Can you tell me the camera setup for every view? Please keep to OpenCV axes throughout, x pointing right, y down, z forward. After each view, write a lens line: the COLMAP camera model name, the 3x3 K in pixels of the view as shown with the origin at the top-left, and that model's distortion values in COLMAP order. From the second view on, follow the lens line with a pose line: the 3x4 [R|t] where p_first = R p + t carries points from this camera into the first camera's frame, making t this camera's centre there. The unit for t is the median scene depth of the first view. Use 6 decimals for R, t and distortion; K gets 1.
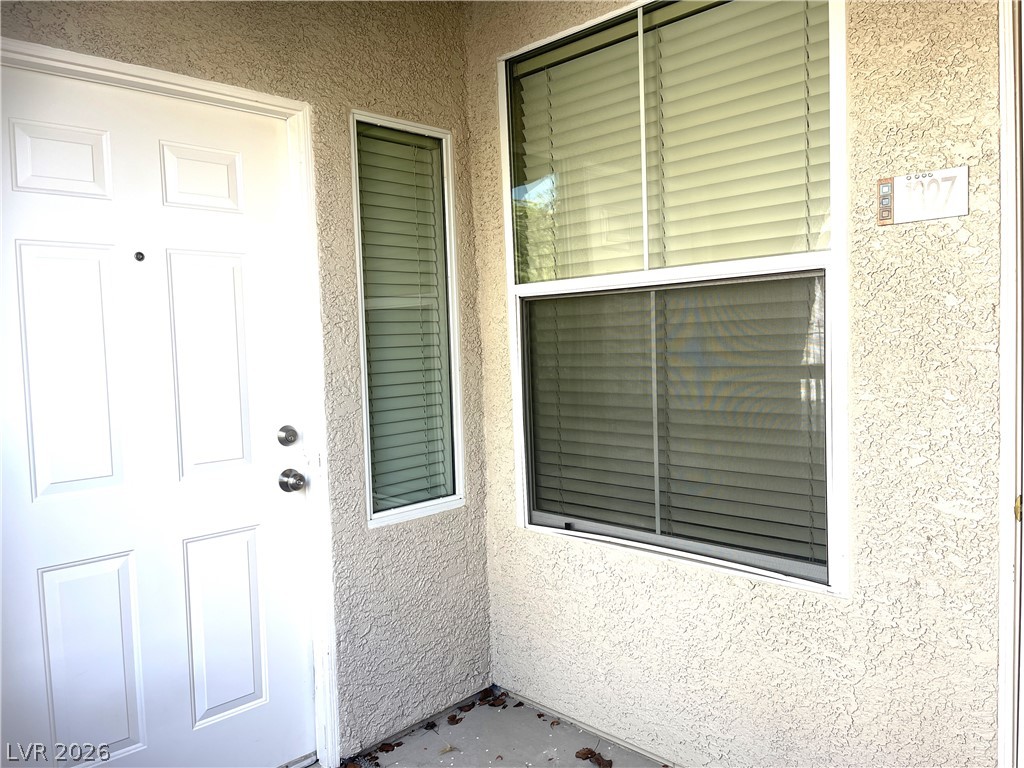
lens RADIAL K [[767.2, 0, 515.1], [0, 767.2, 384.1], [0, 0, 1]] dist [0.011826, -0.014282]
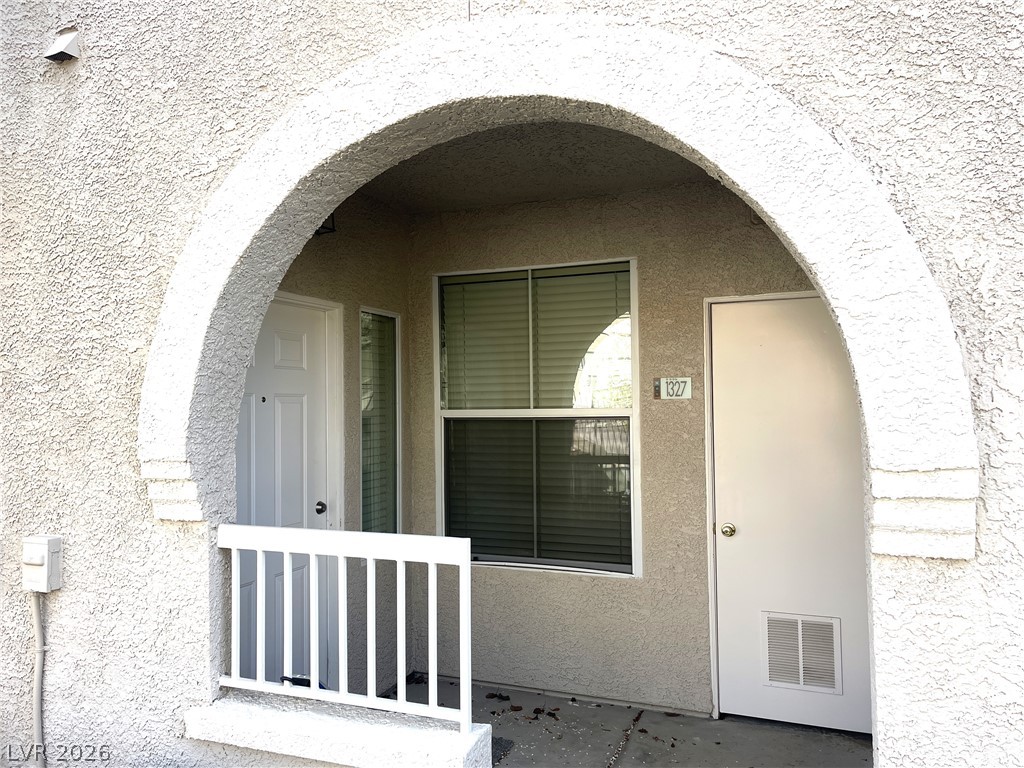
lens RADIAL K [[767.2, 0, 510.0], [0, 767.2, 382.9], [0, 0, 1]] dist [0.011826, -0.014282]
pose [[0.925962, 0.031769, 0.376278, -0.585853], [0.003407, 0.995711, -0.092454, -0.045005], [-0.377601, 0.086891, 0.921882, -0.685388]]
